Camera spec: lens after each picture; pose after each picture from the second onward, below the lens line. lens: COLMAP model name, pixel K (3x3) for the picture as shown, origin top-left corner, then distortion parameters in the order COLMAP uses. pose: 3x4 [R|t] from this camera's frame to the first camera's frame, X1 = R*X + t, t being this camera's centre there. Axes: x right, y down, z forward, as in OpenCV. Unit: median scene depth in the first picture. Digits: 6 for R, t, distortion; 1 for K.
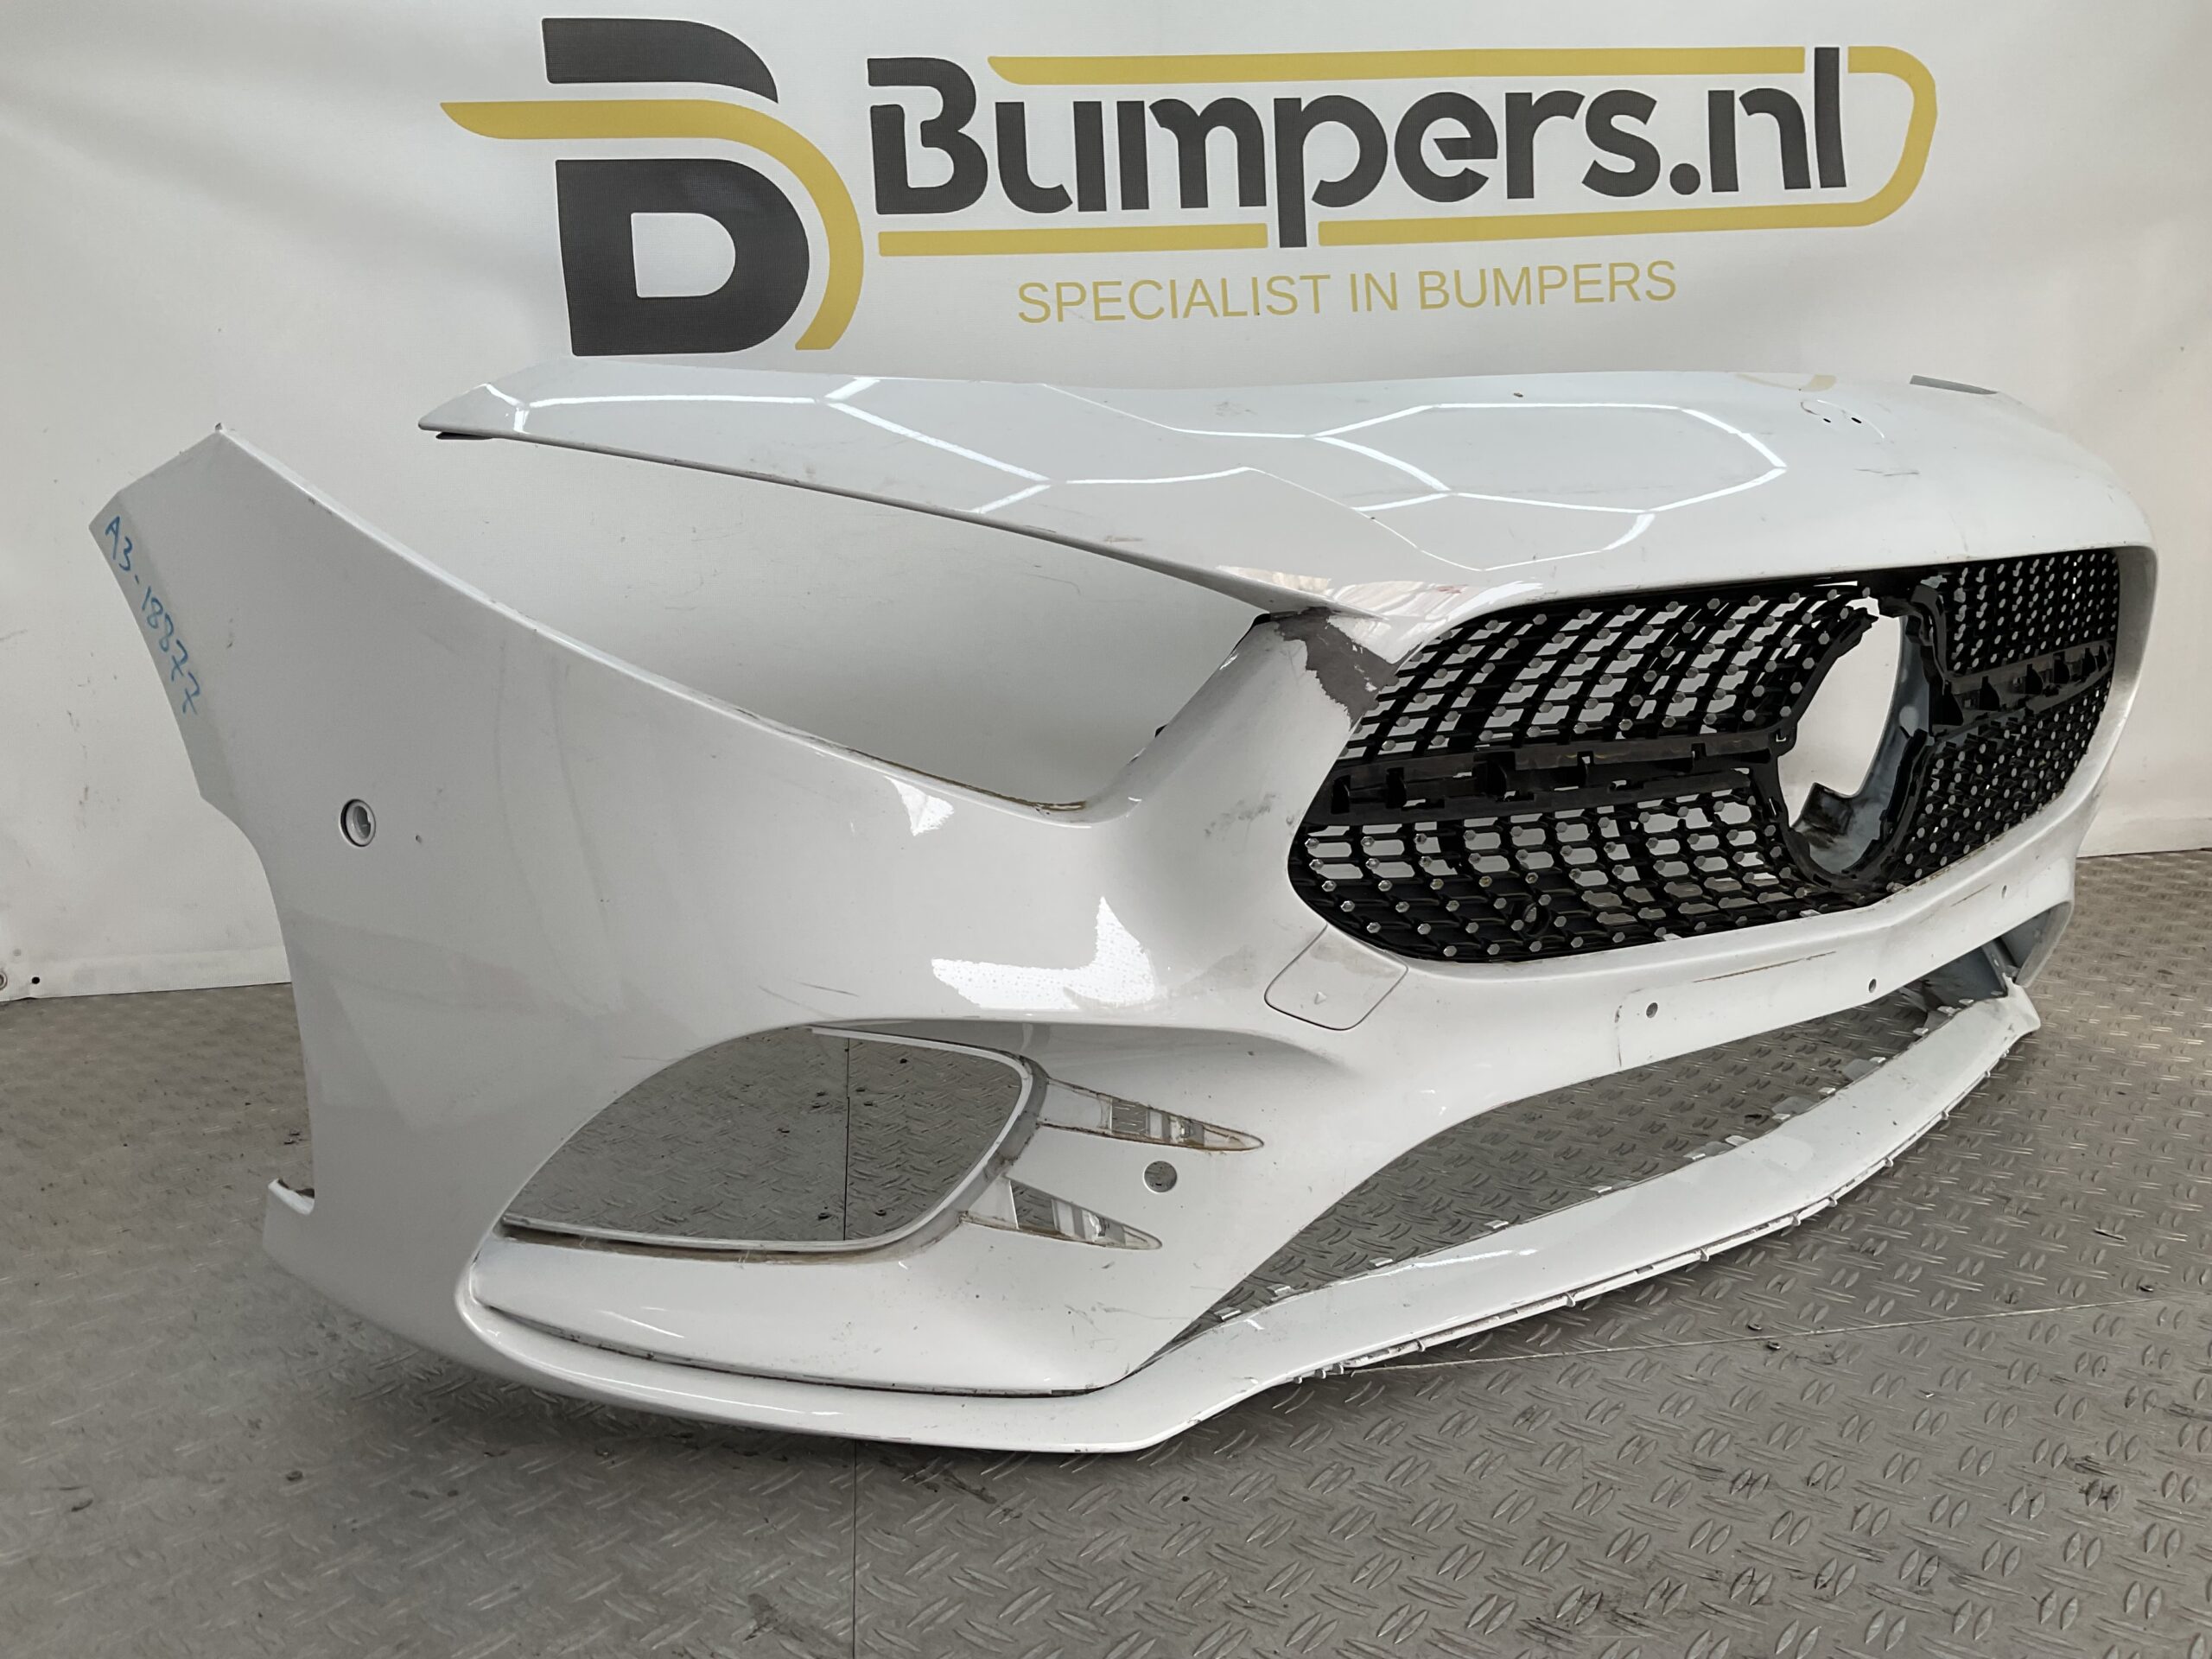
lens RADIAL K [[1813.8, 0, 1106.0], [0, 1813.8, 829.5], [0, 0, 1]] dist [0.132618, -0.286791]
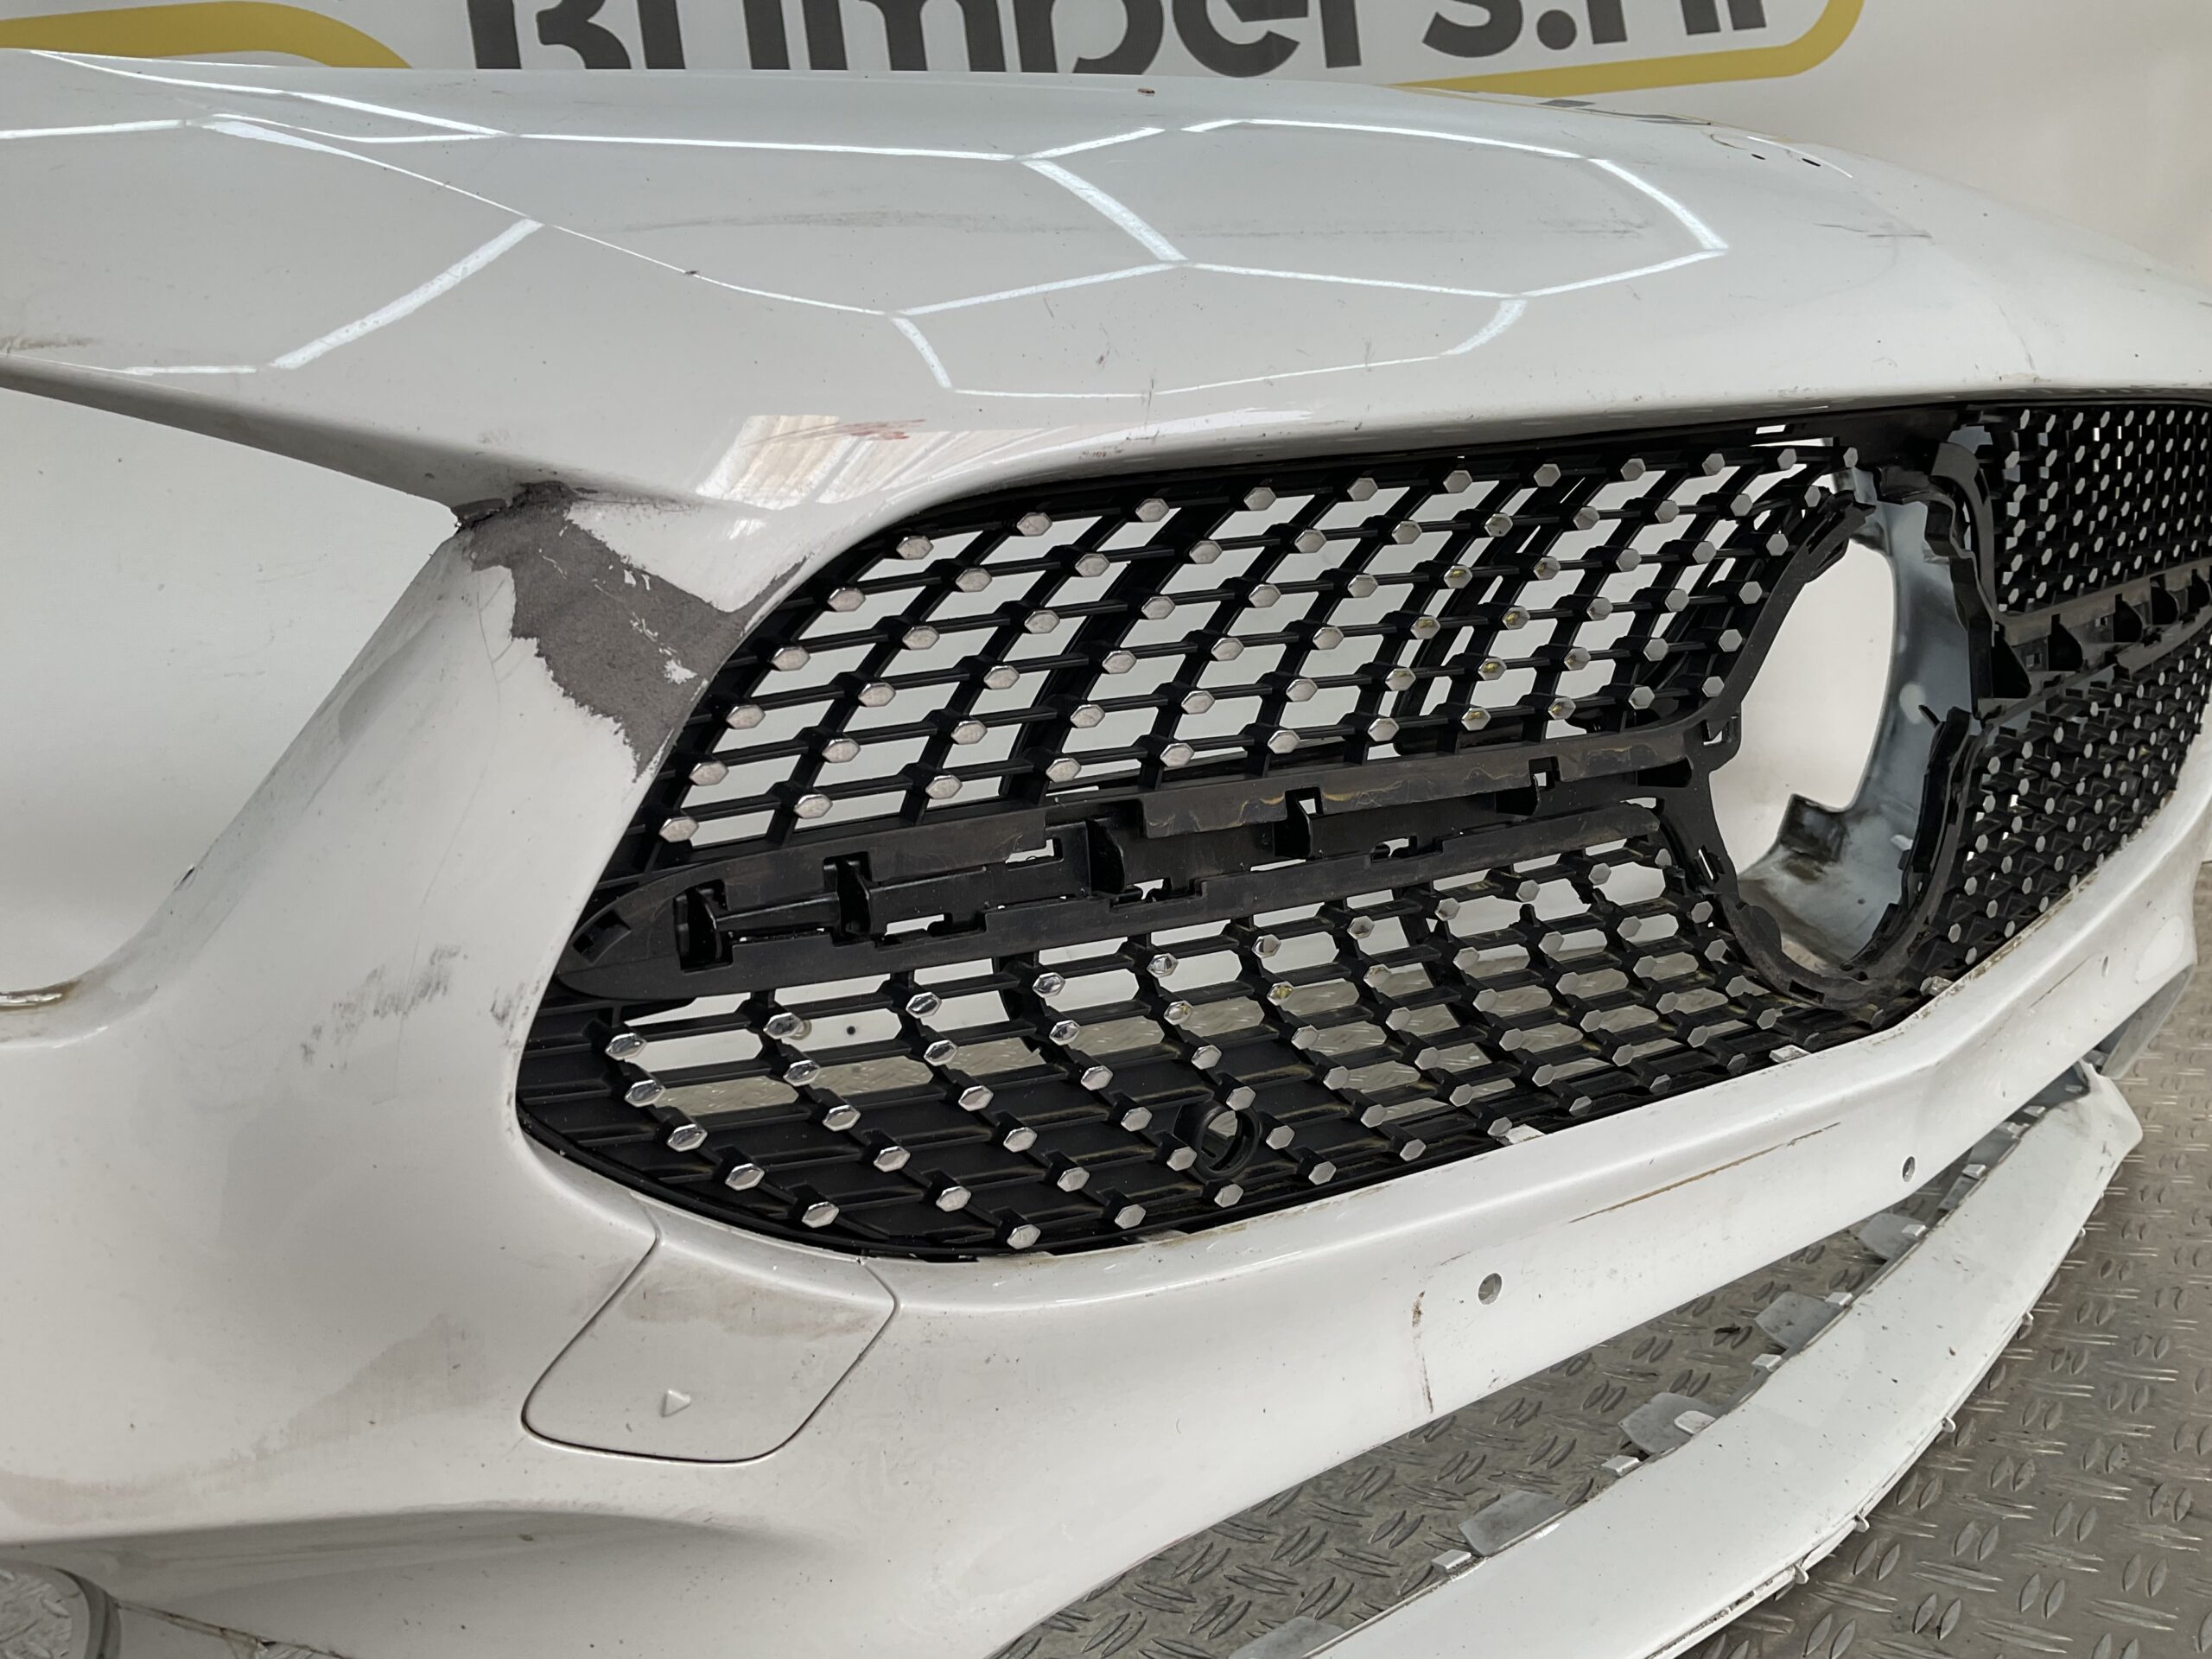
lens RADIAL K [[1813.8, 0, 1106.0], [0, 1813.8, 829.5], [0, 0, 1]] dist [0.132618, -0.286791]
pose [[0.998166, -0.060296, 0.005429, 0.194206], [0.060396, 0.997959, -0.020758, -0.023396], [-0.004166, 0.021048, 0.999770, 0.484739]]
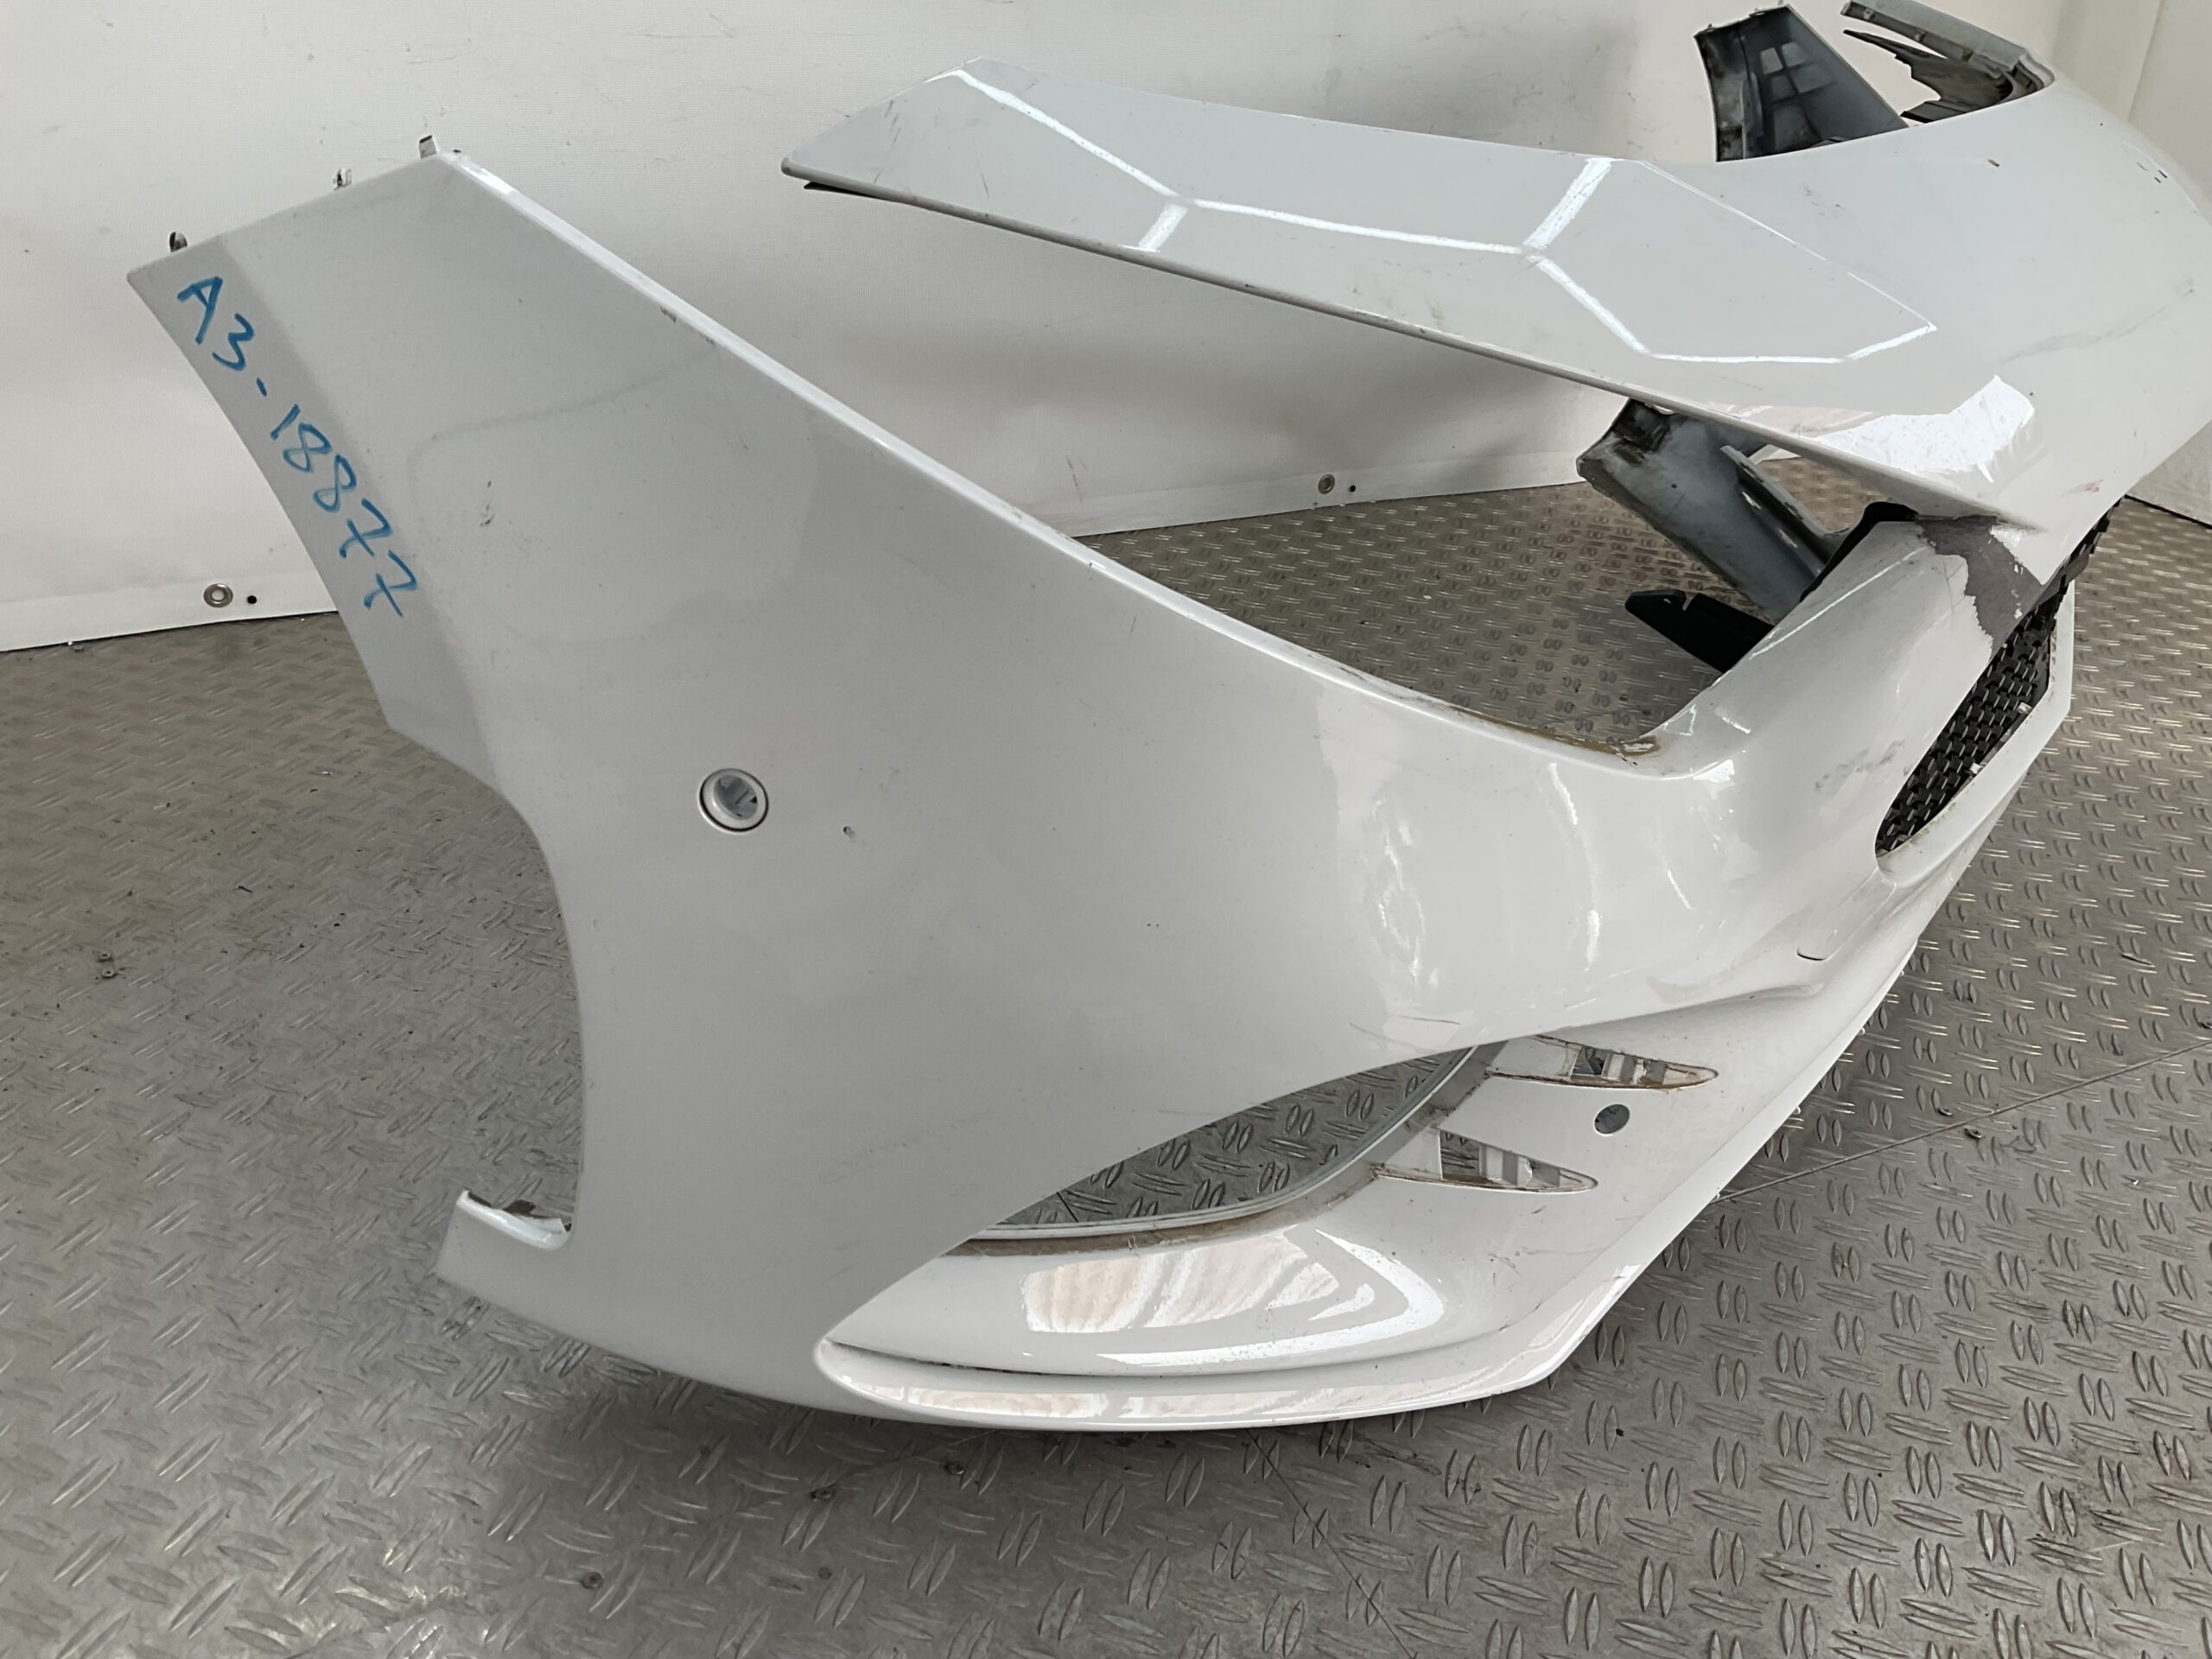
lens RADIAL K [[1813.8, 0, 1106.0], [0, 1813.8, 829.5], [0, 0, 1]] dist [0.132618, -0.286791]
pose [[0.938042, -0.058854, 0.341486, -0.440703], [-0.053465, 0.949089, 0.310439, -0.182970], [-0.342372, -0.309462, 0.887139, 0.300636]]
